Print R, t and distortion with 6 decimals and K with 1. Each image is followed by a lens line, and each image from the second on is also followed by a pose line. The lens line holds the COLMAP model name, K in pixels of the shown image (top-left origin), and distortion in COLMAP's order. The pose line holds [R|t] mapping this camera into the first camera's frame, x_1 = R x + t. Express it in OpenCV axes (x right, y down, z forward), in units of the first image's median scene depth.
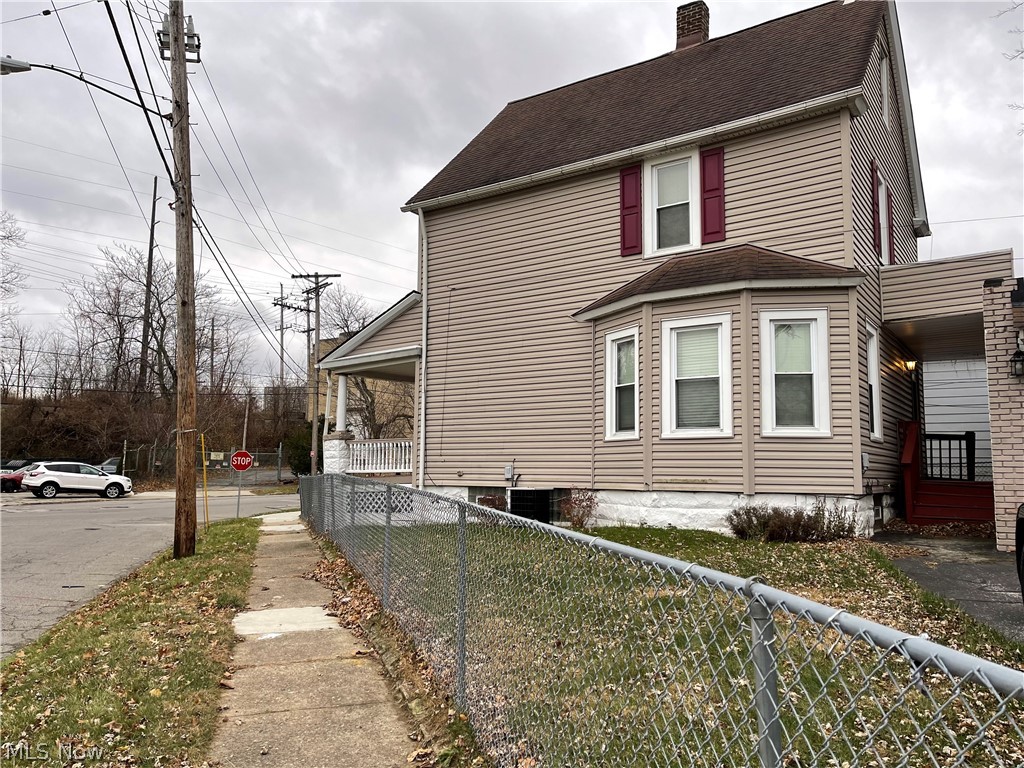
lens RADIAL K [[753.4, 0, 507.0], [0, 753.4, 389.5], [0, 0, 1]] dist [0.039155, -0.035444]
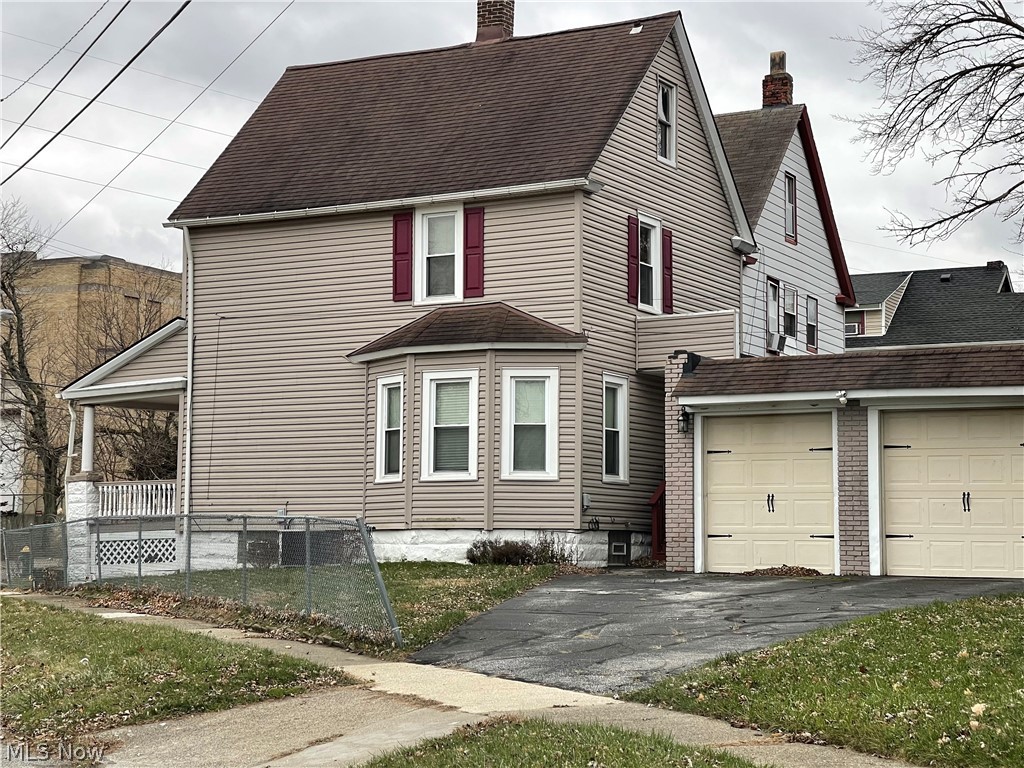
lens RADIAL K [[1892.0, 0, 512.7], [0, 1892.0, 377.0], [0, 0, 1]] dist [0.095176, 0.000000]
pose [[0.994701, 0.005302, 0.102677, 0.051585], [-0.007099, 0.999828, 0.017147, -0.121815], [-0.102568, -0.017785, 0.994567, -1.581954]]
